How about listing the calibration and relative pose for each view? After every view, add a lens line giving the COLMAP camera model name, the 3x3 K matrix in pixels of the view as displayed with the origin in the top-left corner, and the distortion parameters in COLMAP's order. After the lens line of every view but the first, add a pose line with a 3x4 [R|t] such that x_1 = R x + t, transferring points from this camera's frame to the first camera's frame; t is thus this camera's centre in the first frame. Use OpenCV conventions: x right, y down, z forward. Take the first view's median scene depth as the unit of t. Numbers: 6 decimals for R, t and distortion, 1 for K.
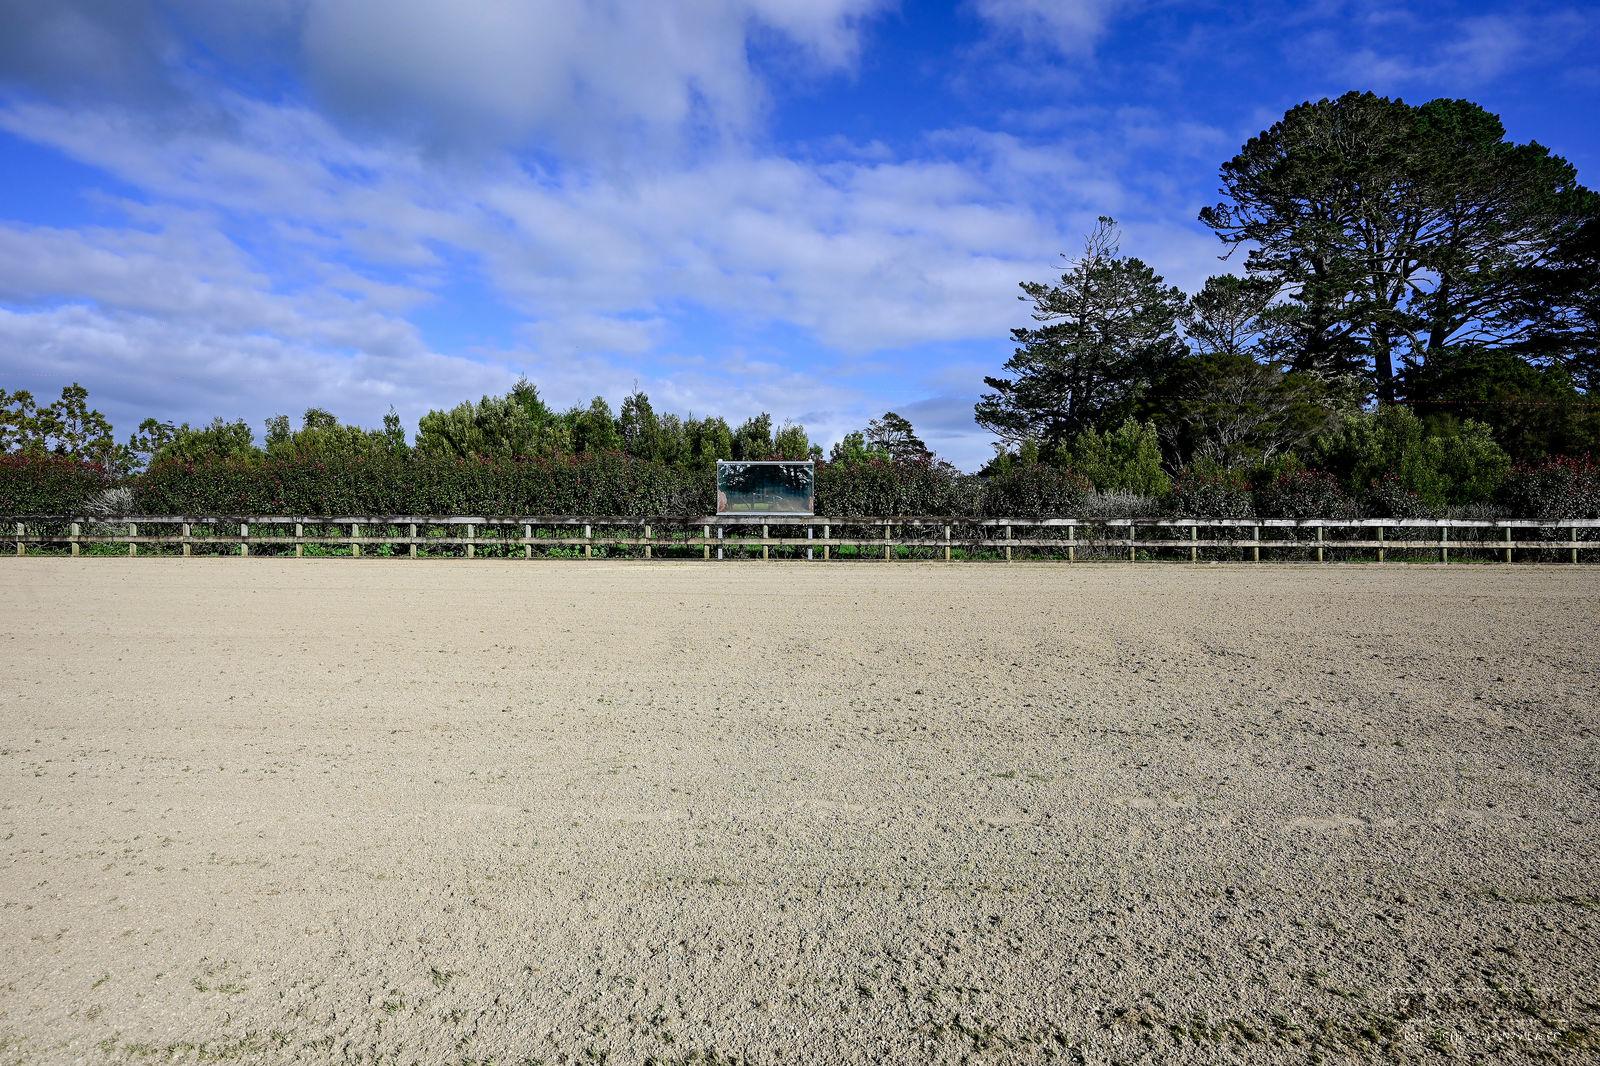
lens RADIAL K [[818.4, 0, 800.0], [0, 818.4, 533.0], [0, 0, 1]] dist [-0.000967, -0.000054]
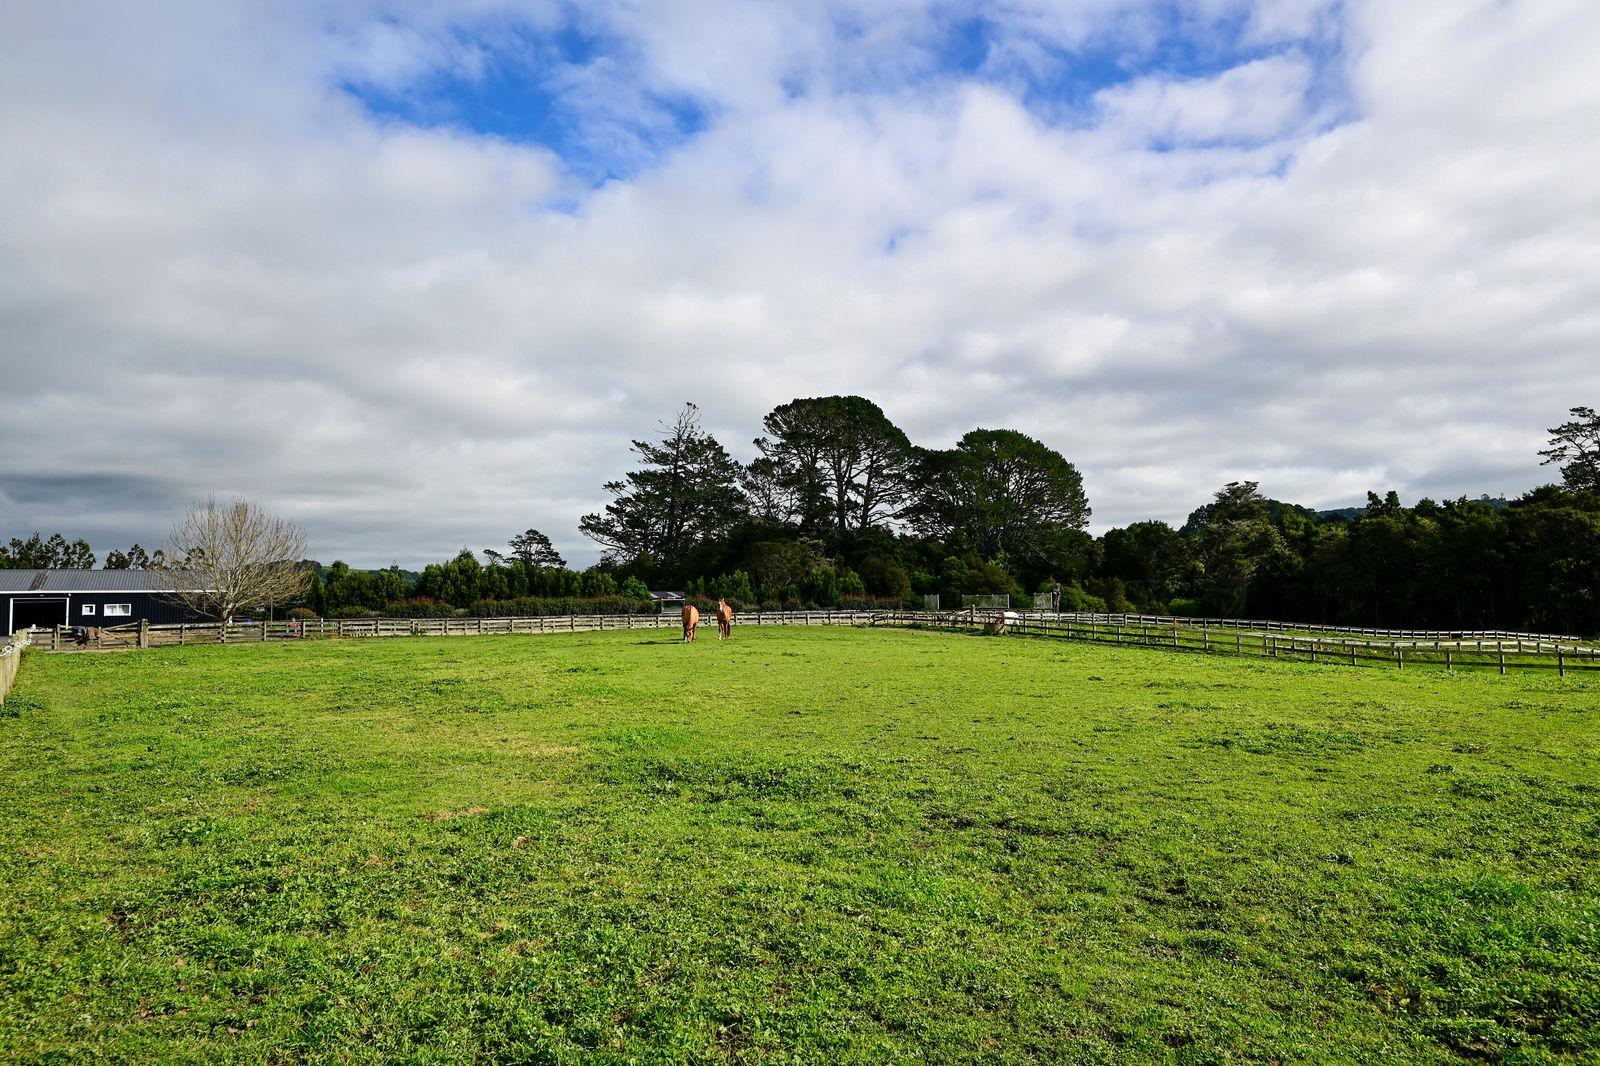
lens RADIAL K [[818.4, 0, 800.0], [0, 818.4, 533.0], [0, 0, 1]] dist [-0.000967, -0.000054]
pose [[0.866433, 0.026525, 0.498588, -0.184373], [0.029394, 0.994146, -0.103969, 0.003026], [-0.498427, 0.104737, 0.860581, -0.339888]]
